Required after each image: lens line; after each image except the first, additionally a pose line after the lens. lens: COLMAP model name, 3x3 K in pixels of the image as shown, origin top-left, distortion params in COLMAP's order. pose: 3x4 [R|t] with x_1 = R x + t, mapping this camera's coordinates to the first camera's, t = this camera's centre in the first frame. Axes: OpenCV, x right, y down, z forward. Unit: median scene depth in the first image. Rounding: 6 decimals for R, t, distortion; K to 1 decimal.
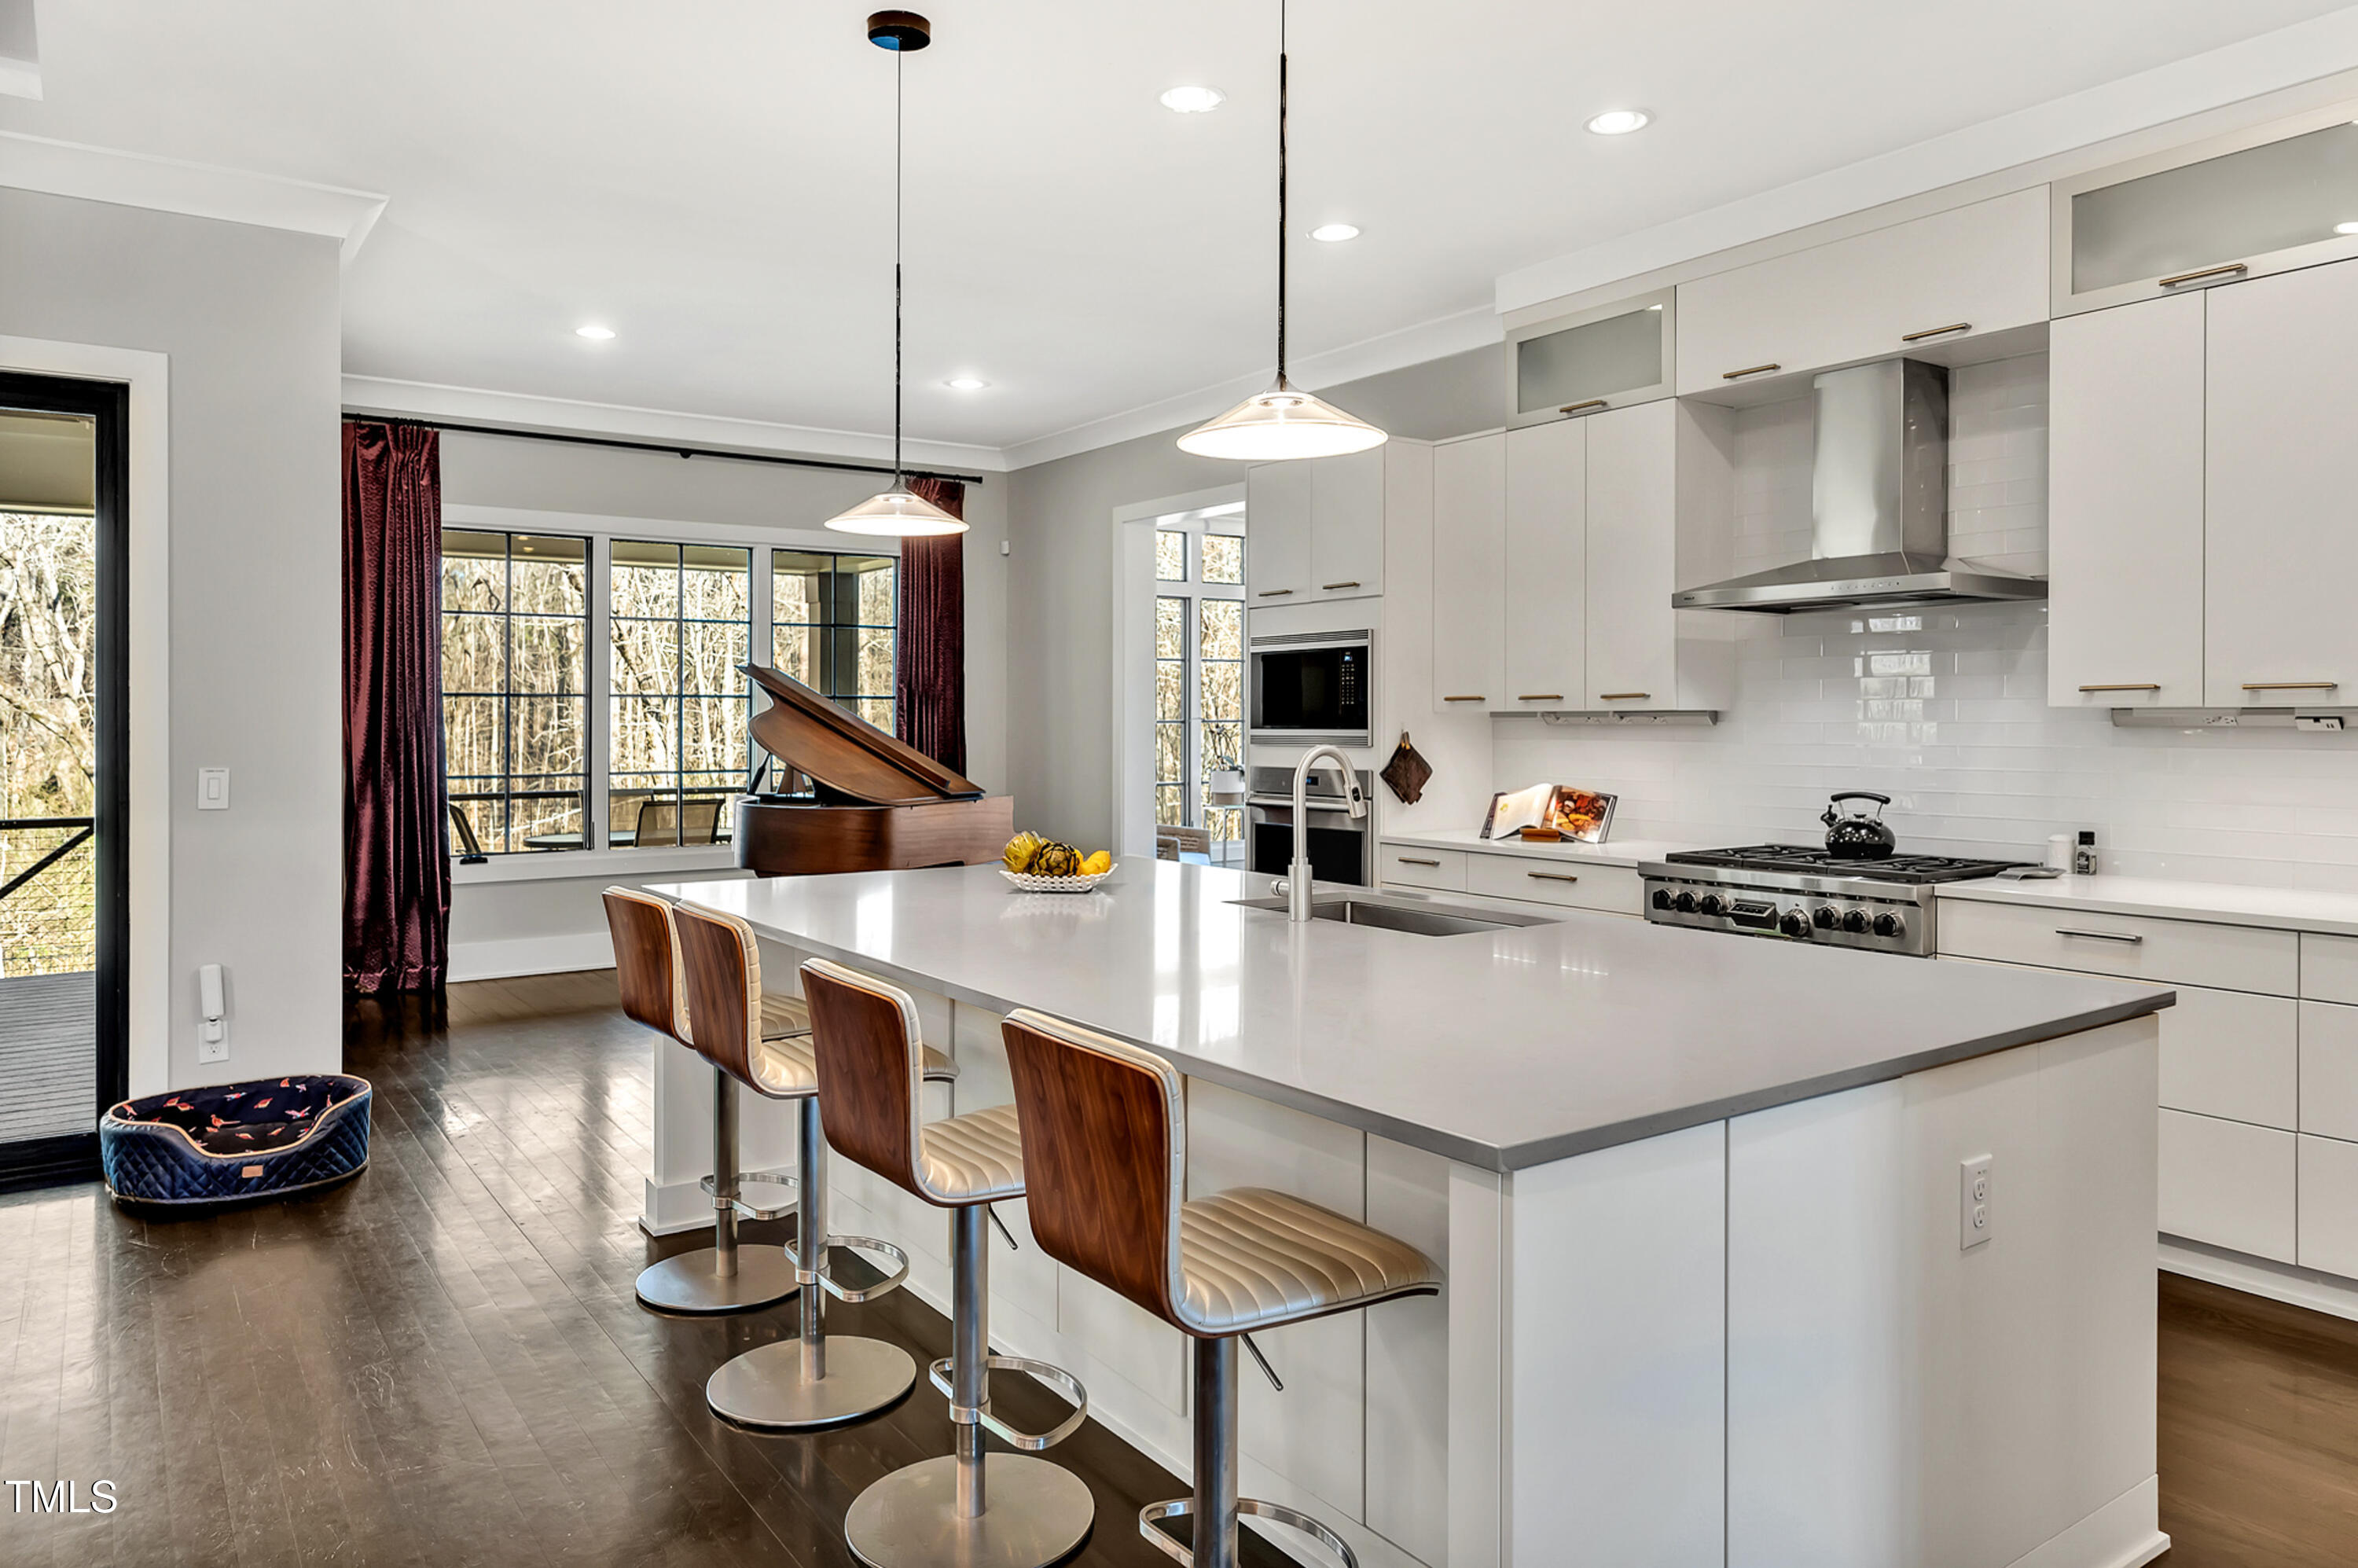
lens RADIAL K [[1518.0, 0, 1183.8], [0, 1518.0, 730.7], [0, 0, 1]] dist [-0.002985, -0.002372]
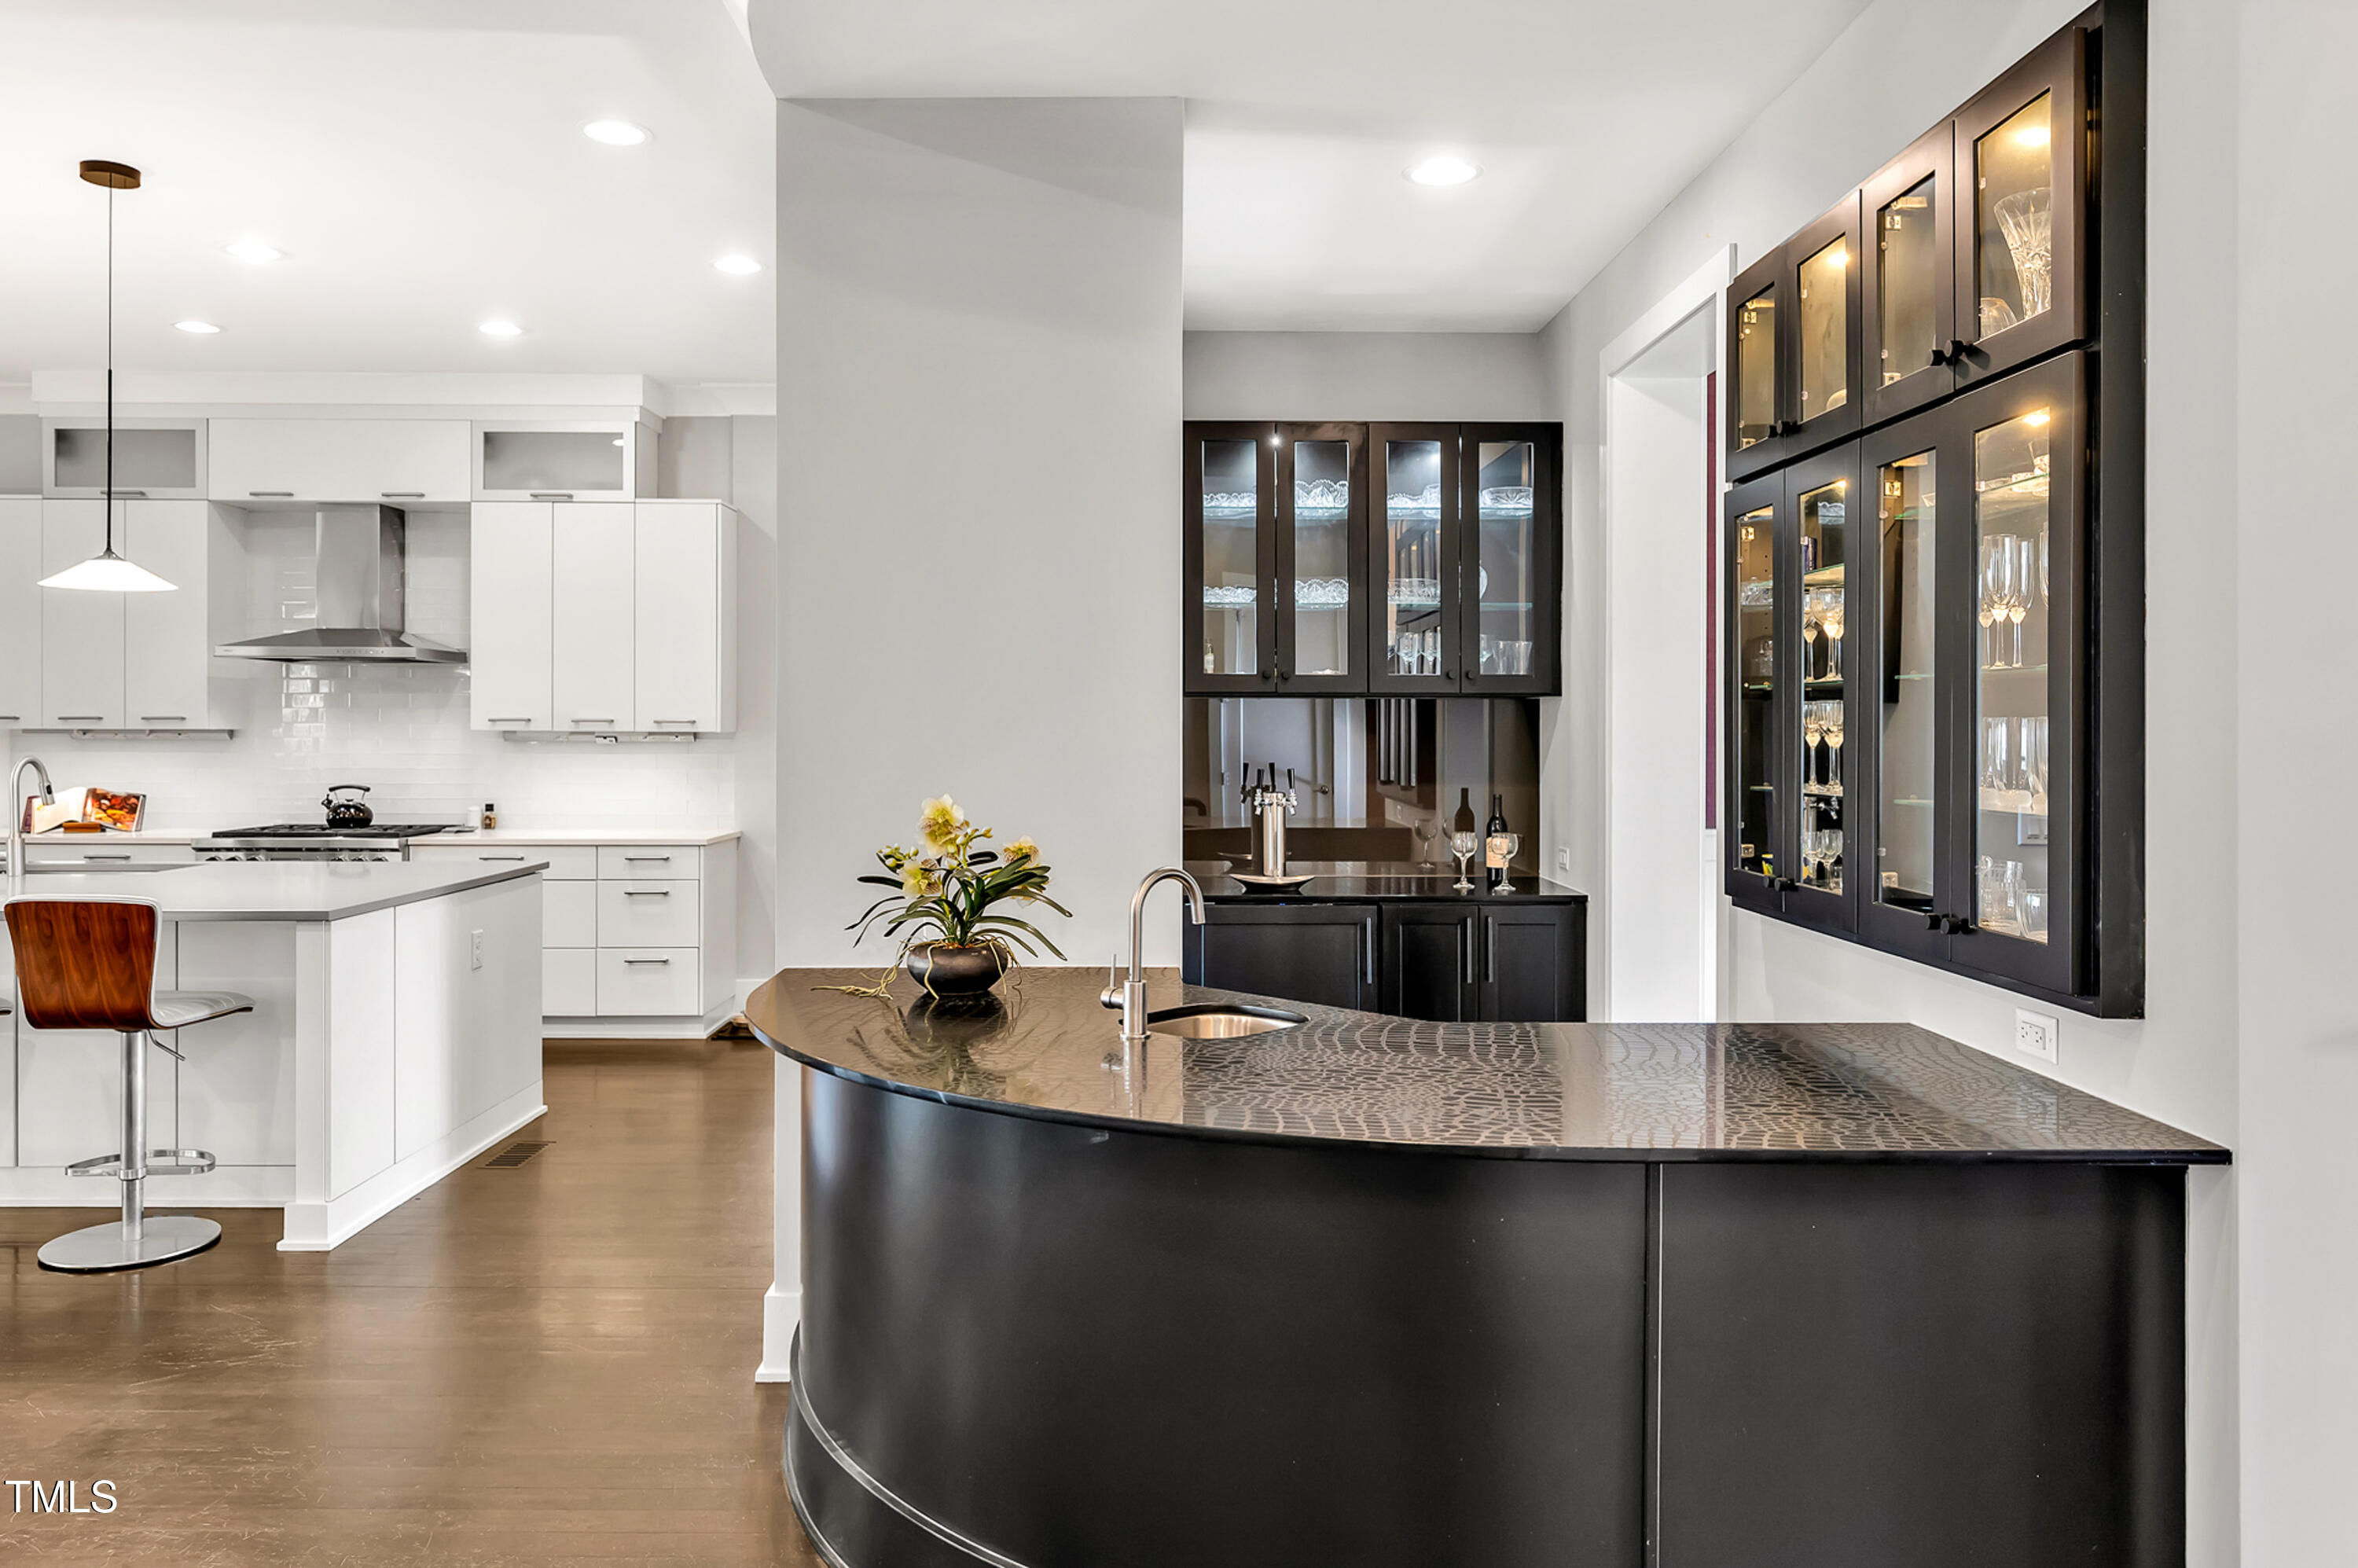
lens RADIAL K [[1518.0, 0, 1116.6], [0, 1518.0, 740.6], [0, 0, 1]] dist [-0.002985, -0.002372]
pose [[0.572613, -0.002276, 0.819823, -0.349352], [0.001181, 0.999997, 0.001951, -0.005335], [-0.819825, -0.000149, 0.572614, -0.483849]]
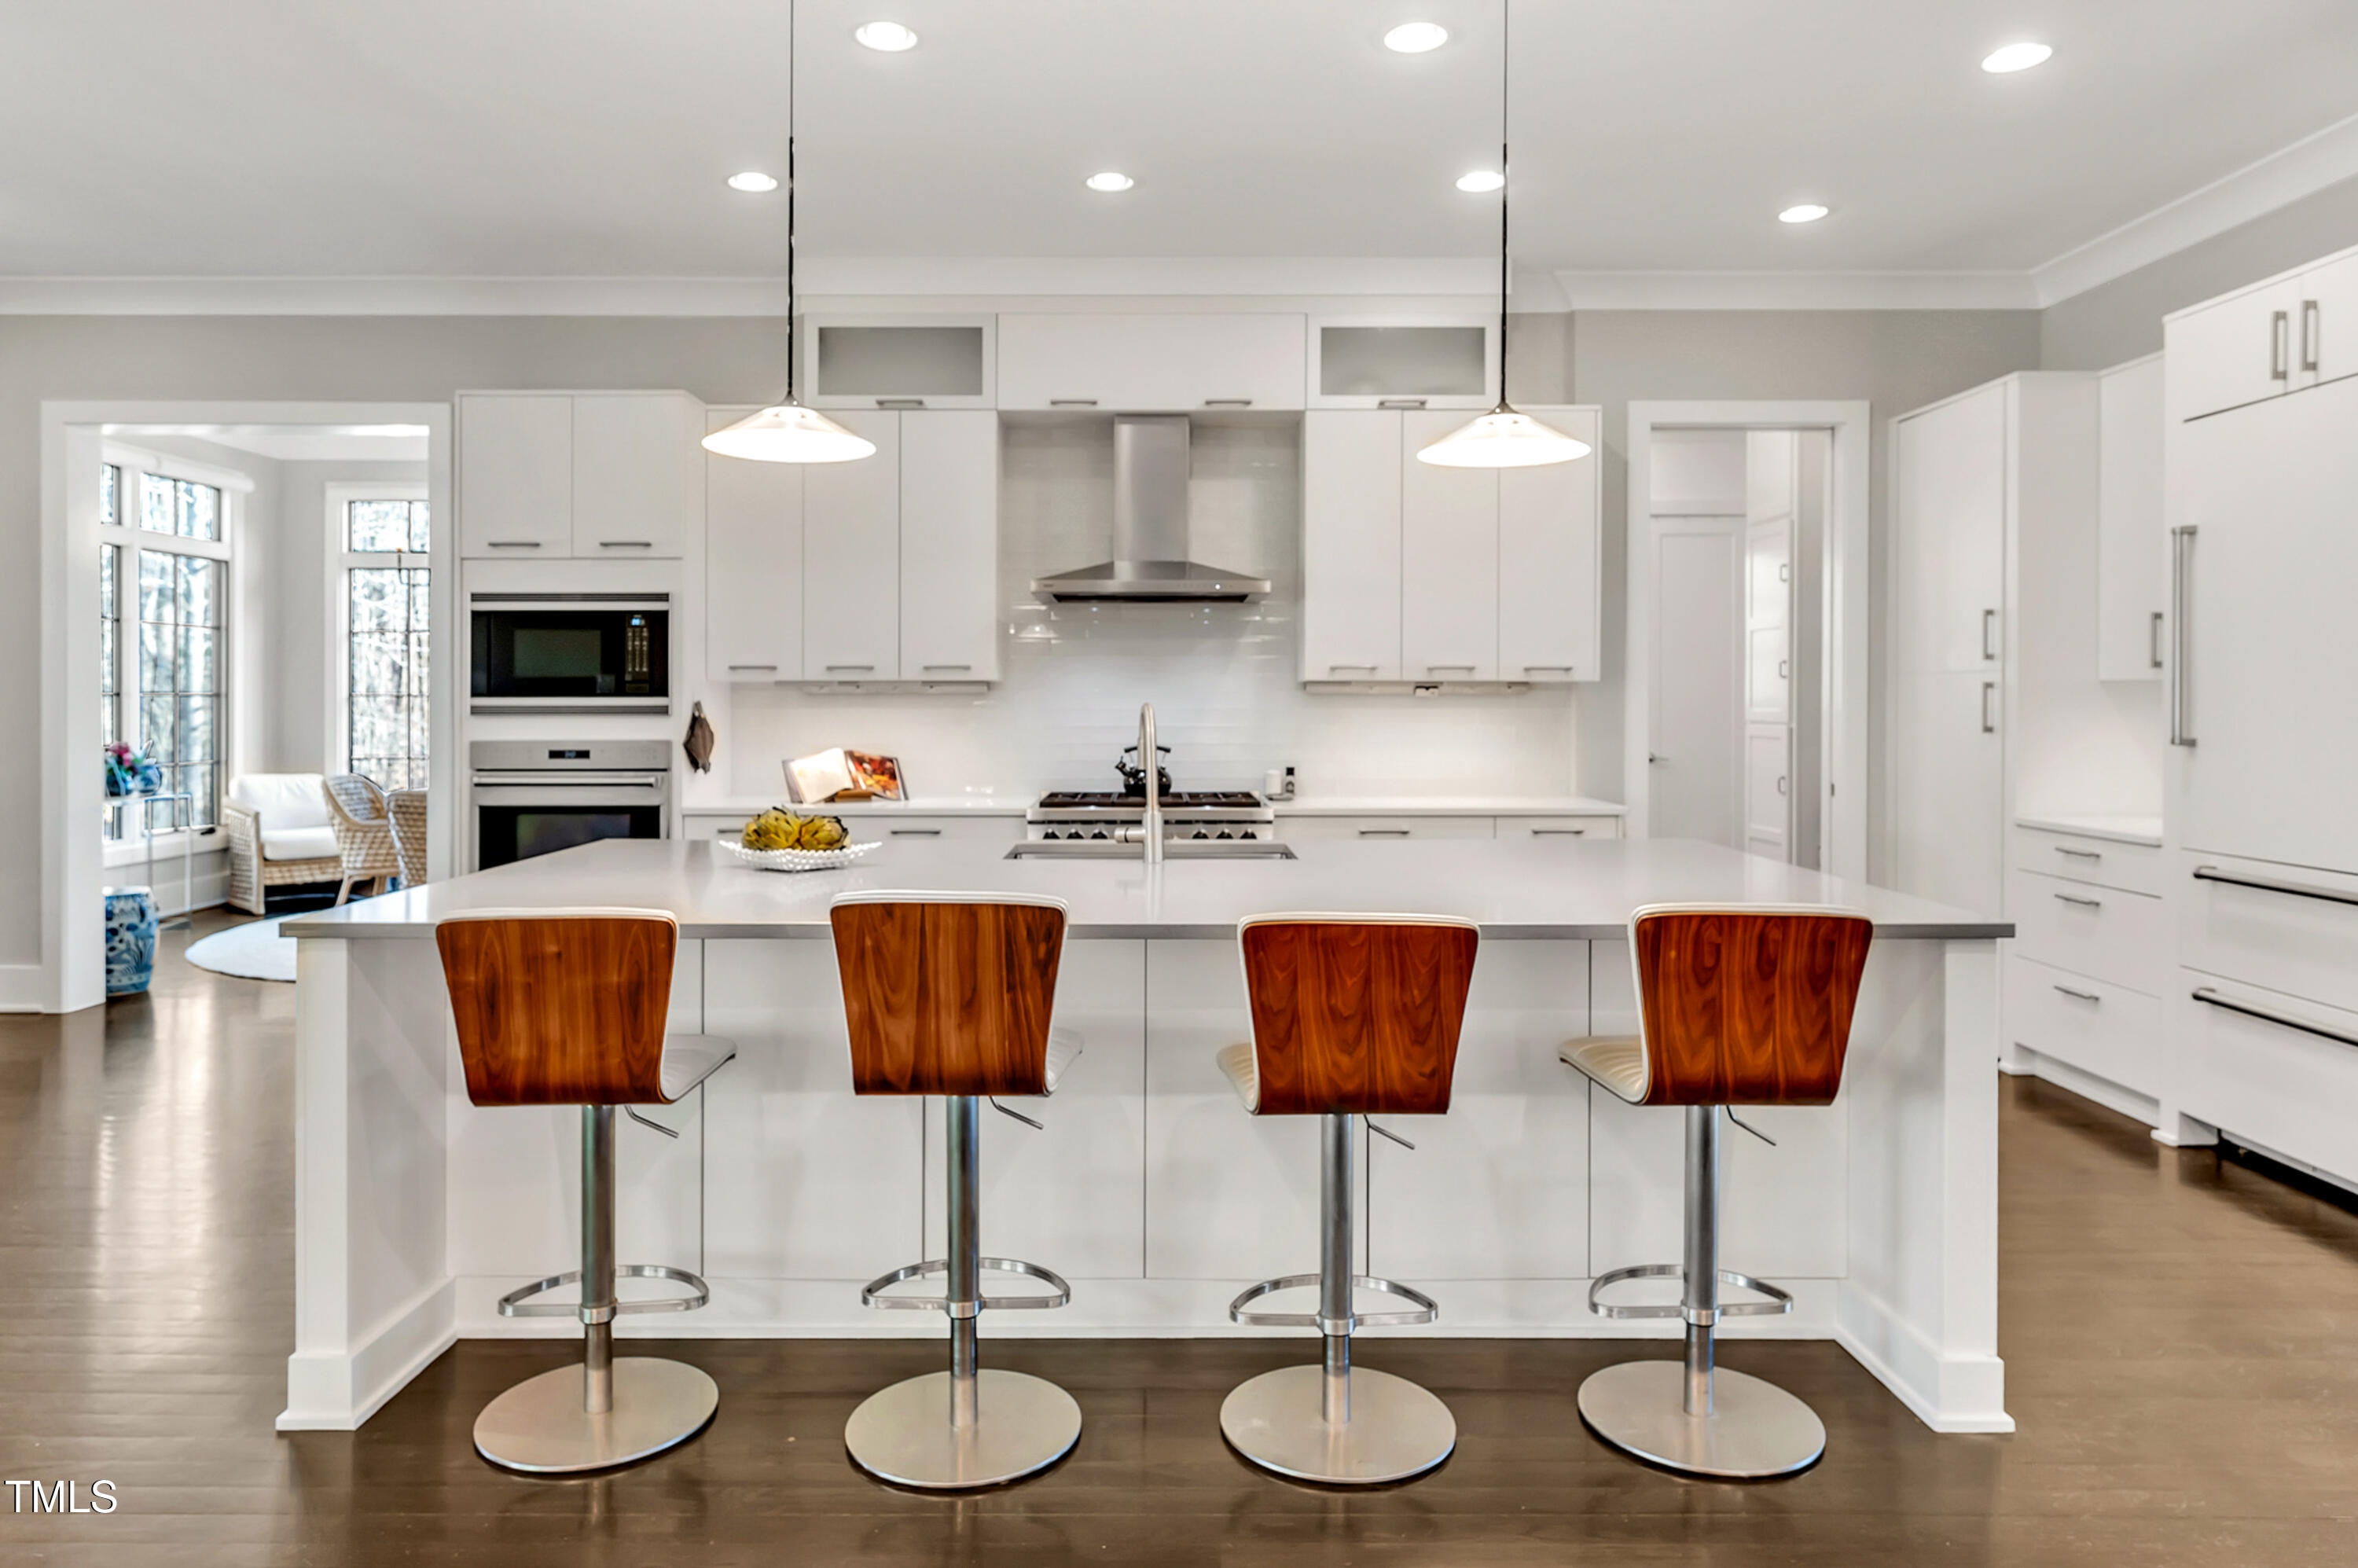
lens RADIAL K [[1416.5, 0, 1196.5], [0, 1416.5, 766.2], [0, 0, 1]] dist [0.000359, -0.001061]
pose [[0.587263, -0.036175, 0.808588, -0.502757], [0.003852, 0.999114, 0.041902, 0.007486], [-0.809387, -0.021493, 0.586882, 0.249886]]
